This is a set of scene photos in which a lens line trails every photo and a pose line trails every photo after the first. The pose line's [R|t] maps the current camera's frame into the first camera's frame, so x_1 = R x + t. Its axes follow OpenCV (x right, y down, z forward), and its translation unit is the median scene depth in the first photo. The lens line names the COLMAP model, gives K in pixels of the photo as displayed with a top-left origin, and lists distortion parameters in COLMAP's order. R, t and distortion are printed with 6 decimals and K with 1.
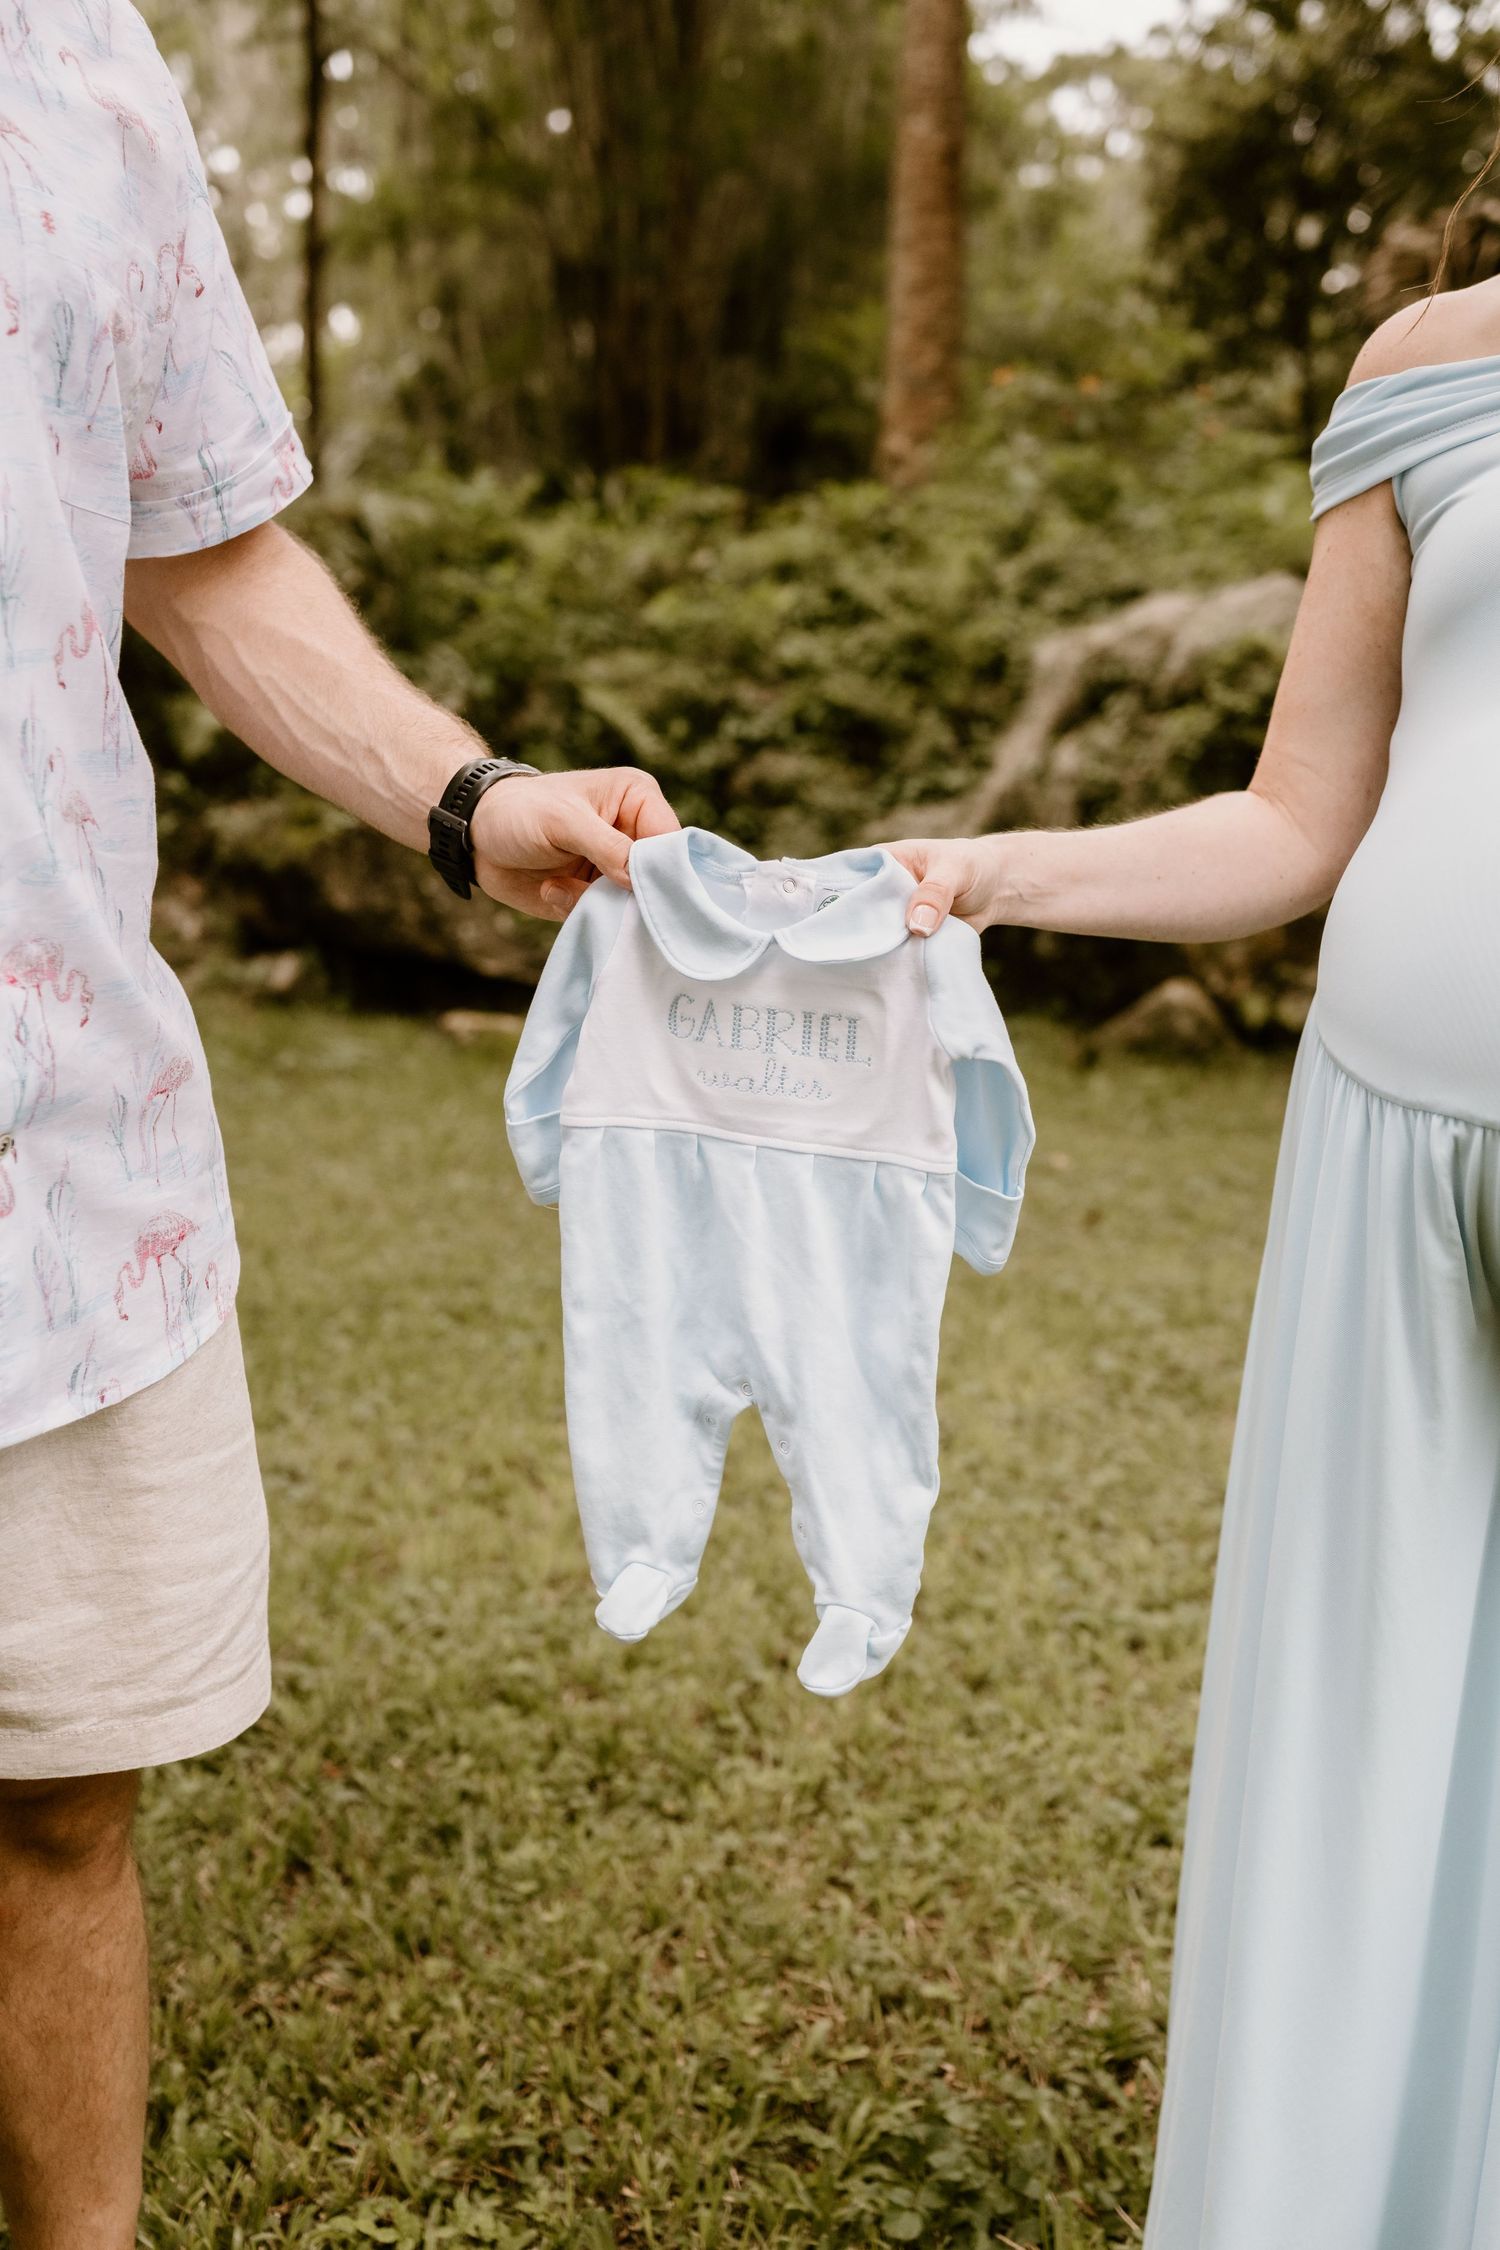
lens RADIAL K [[2149.0, 0, 754.4], [0, 2149.0, 1115.0], [0, 0, 1]] dist [0.002286, 0.001825]
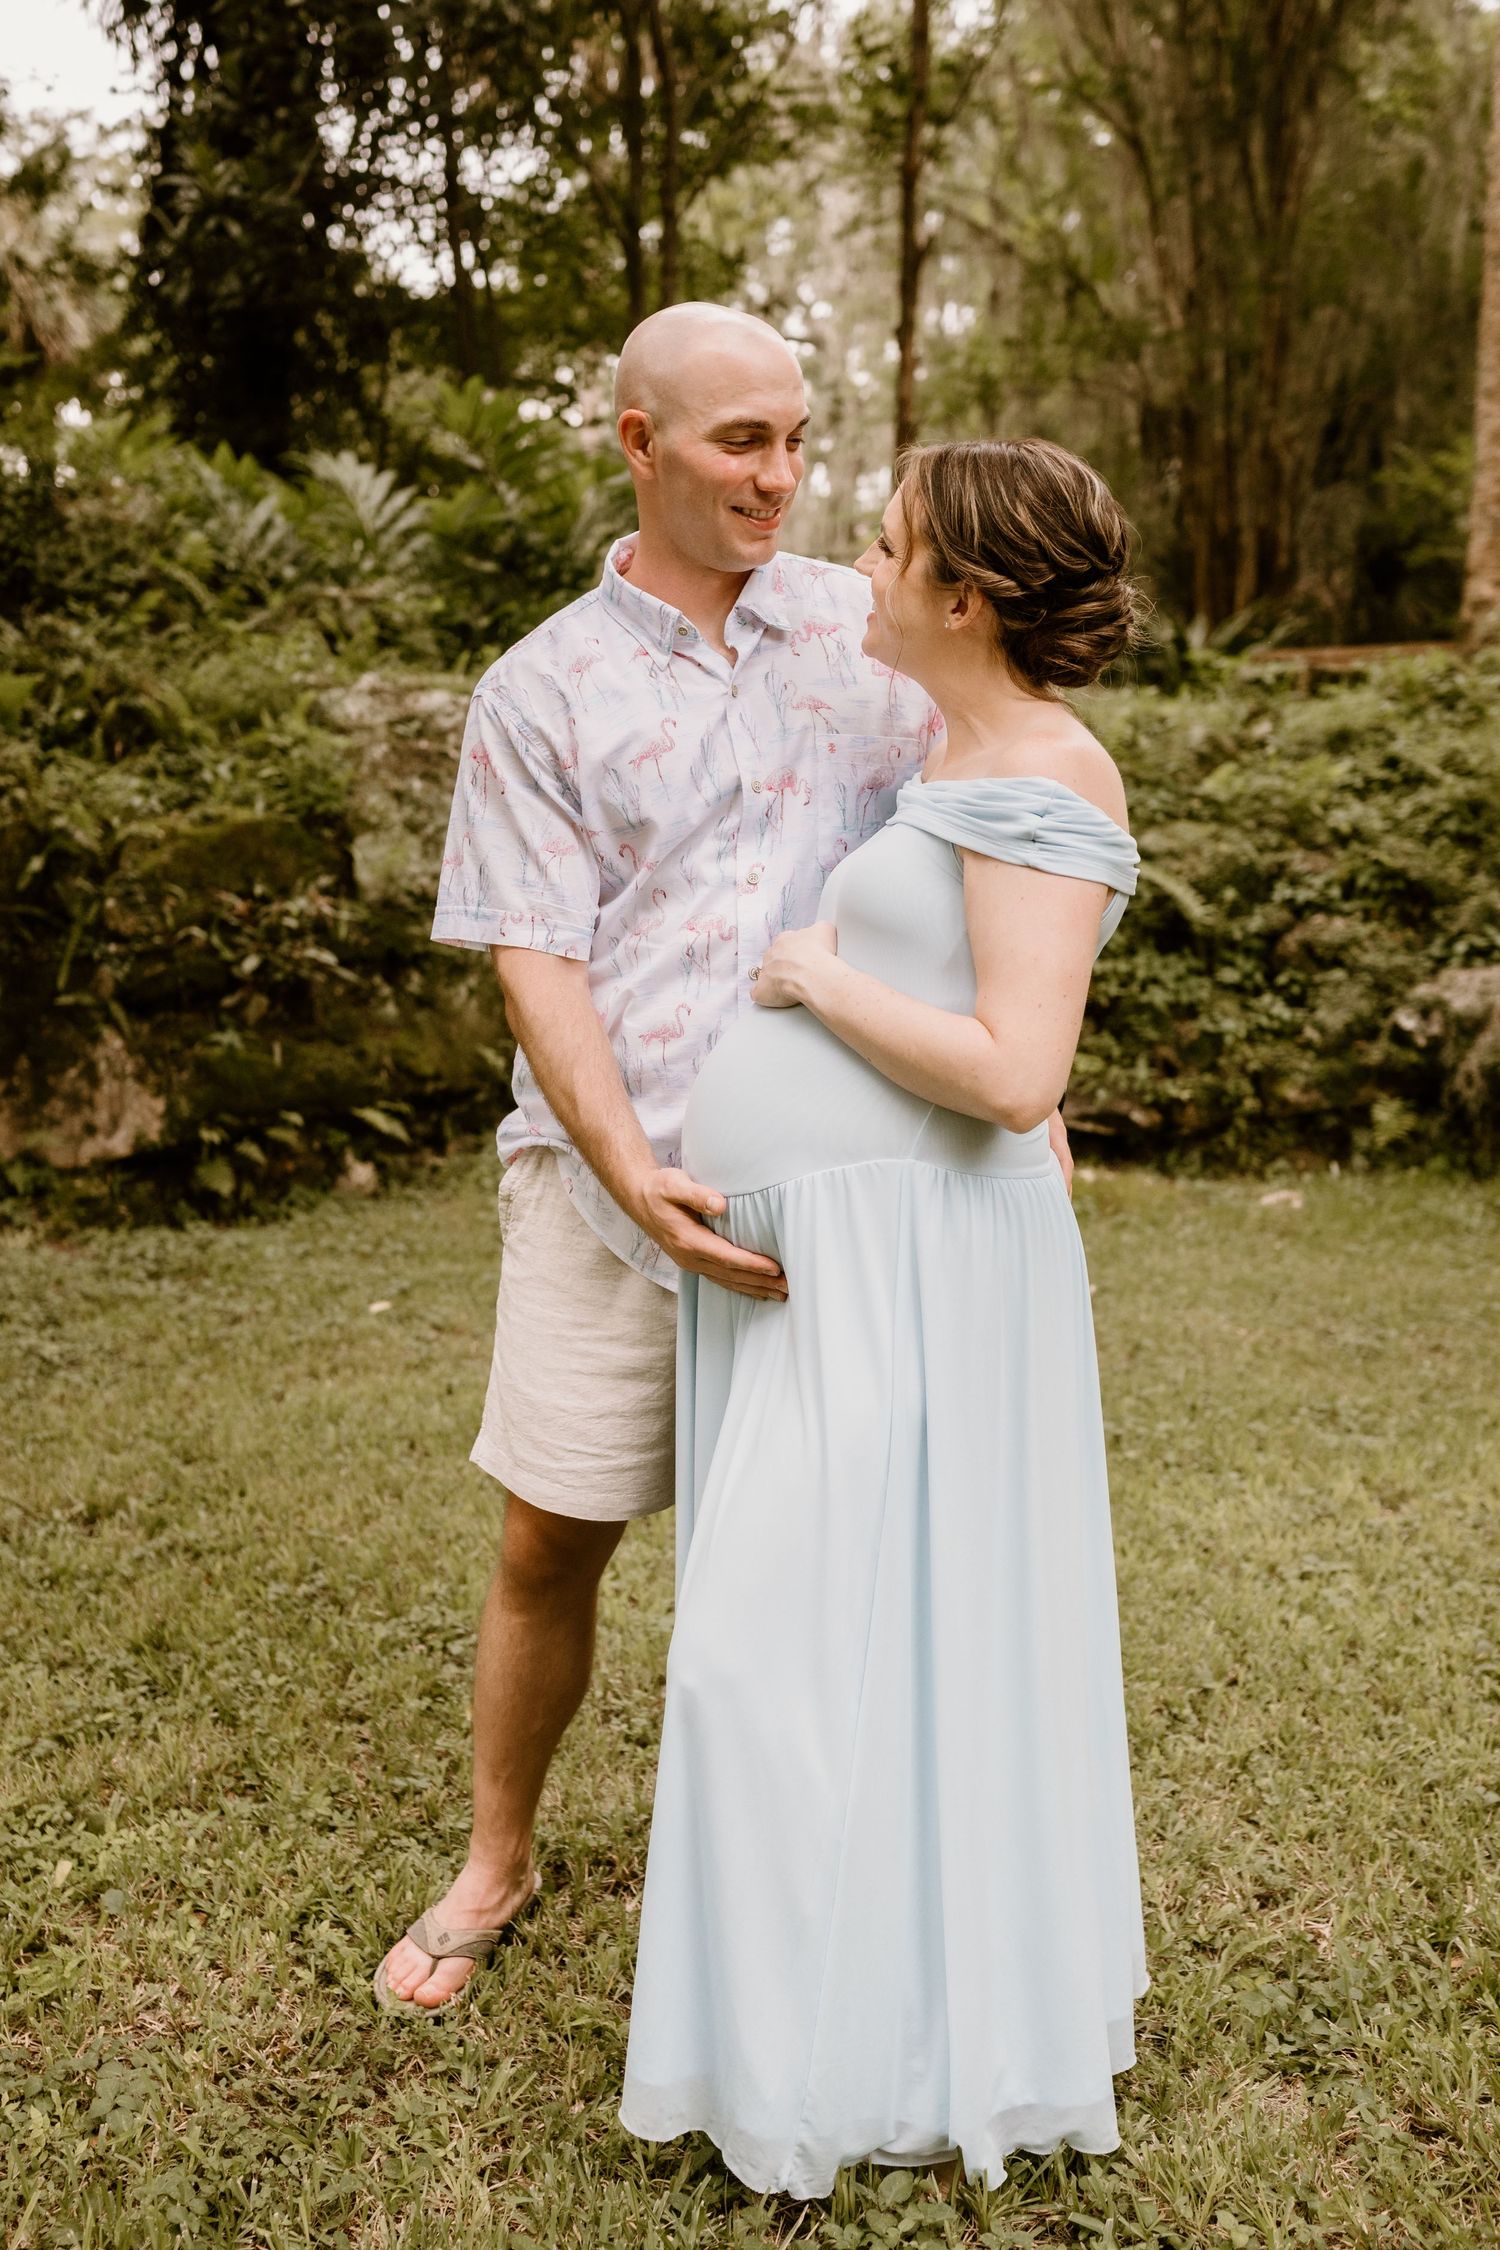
lens RADIAL K [[2369.6, 0, 698.5], [0, 2369.6, 1090.3], [0, 0, 1]] dist [-0.007258, 0.005181]
pose [[0.959857, 0.006817, -0.280406, 0.093926], [-0.028486, 0.996905, -0.073272, 0.020627], [0.279038, 0.078318, 0.957081, -0.413072]]
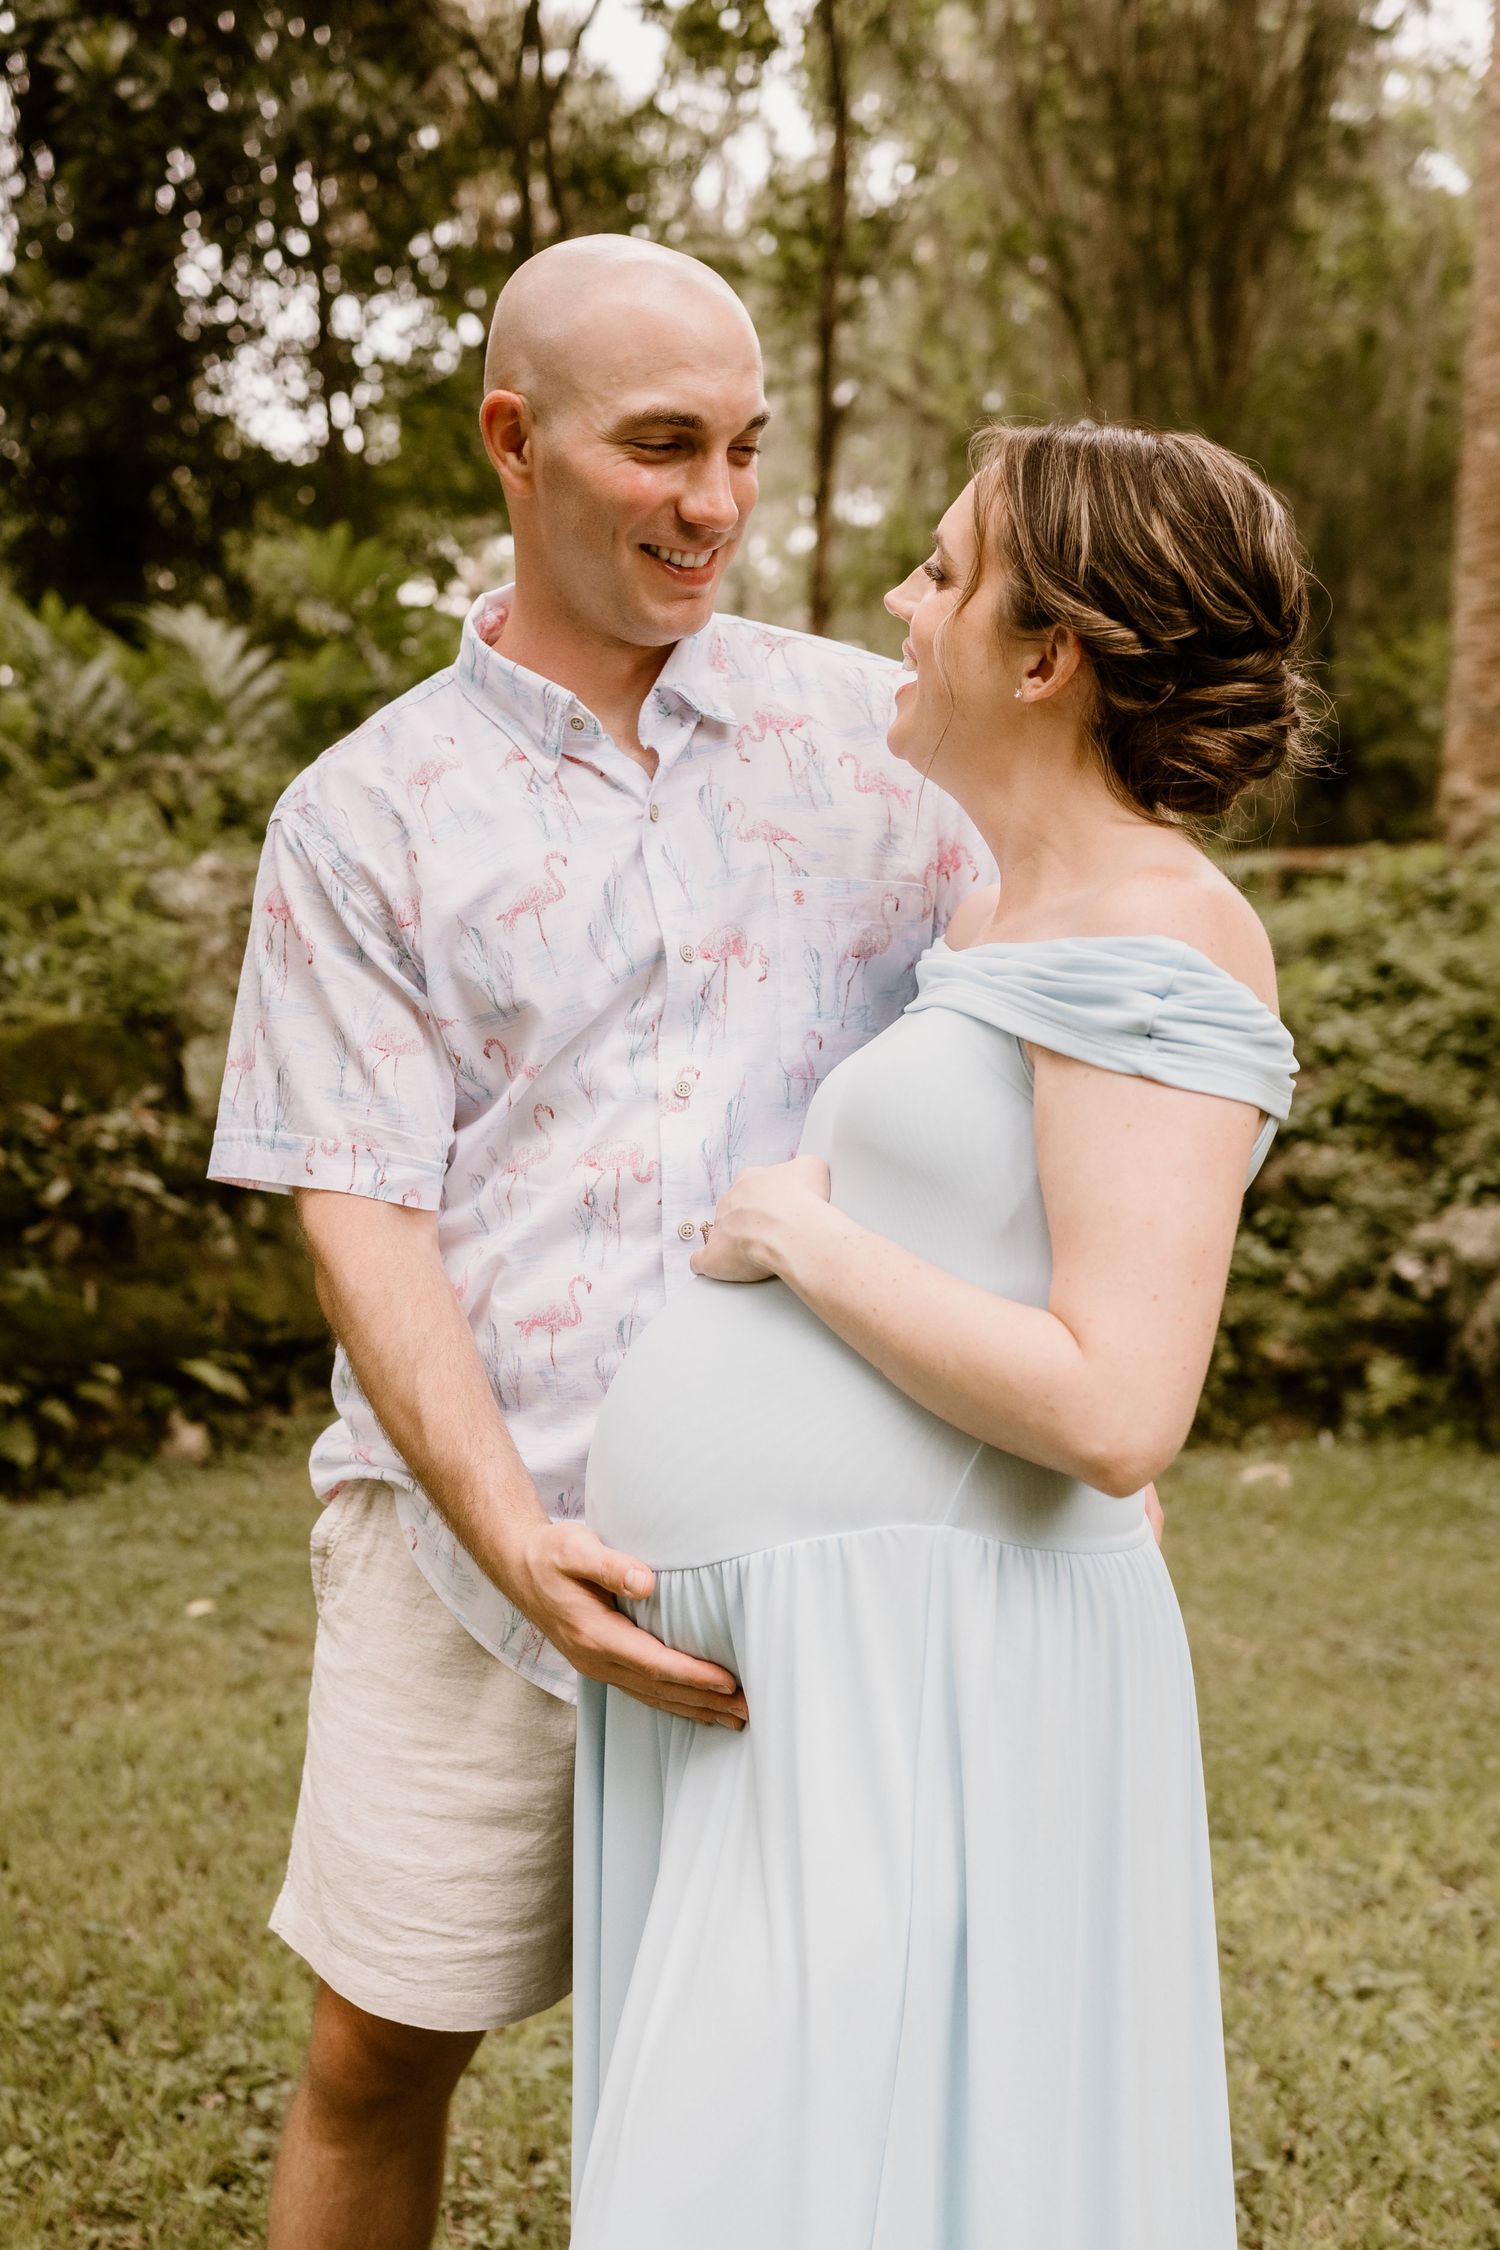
lens RADIAL K [[2464.0, 0, 669.2], [0, 2464.0, 1273.0], [0, 0, 1]] dist [-0.000174, 0.014044]
pose [[0.968608, 0.009296, -0.248419, 0.014432], [-0.033336, 0.995132, -0.092744, -0.021649], [0.246348, 0.098114, 0.964202, -0.148202]]
